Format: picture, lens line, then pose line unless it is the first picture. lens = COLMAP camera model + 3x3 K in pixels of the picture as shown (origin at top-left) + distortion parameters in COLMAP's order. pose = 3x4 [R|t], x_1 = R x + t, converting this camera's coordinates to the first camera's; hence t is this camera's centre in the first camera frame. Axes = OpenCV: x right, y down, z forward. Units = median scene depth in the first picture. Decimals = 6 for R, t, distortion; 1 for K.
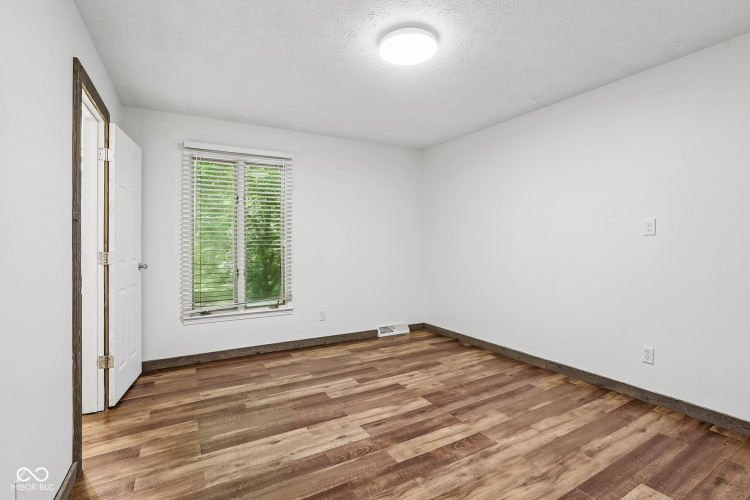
lens RADIAL K [[351.1, 0, 375.2], [0, 351.1, 243.9], [0, 0, 1]] dist [-0.043116, 0.013869]
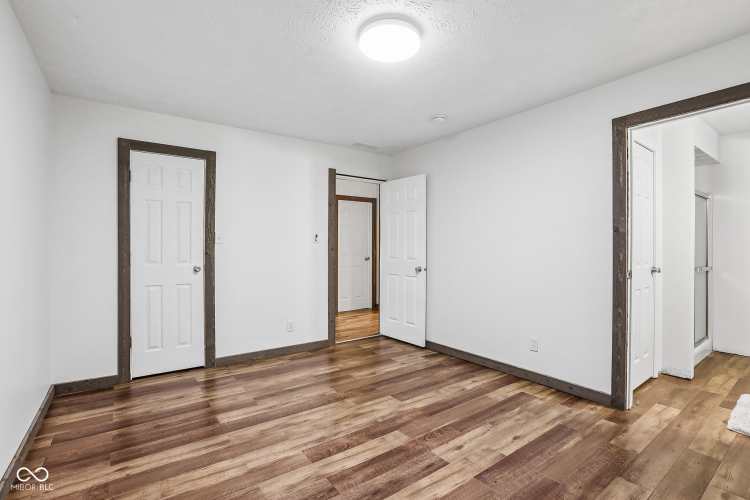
lens RADIAL K [[351.1, 0, 378.4], [0, 351.1, 250.6], [0, 0, 1]] dist [-0.043116, 0.013869]
pose [[-0.992649, 0.007779, -0.120780, 0.301478], [0.006563, 0.999924, 0.010465, -0.010875], [0.120853, 0.009596, -0.992624, 2.407318]]
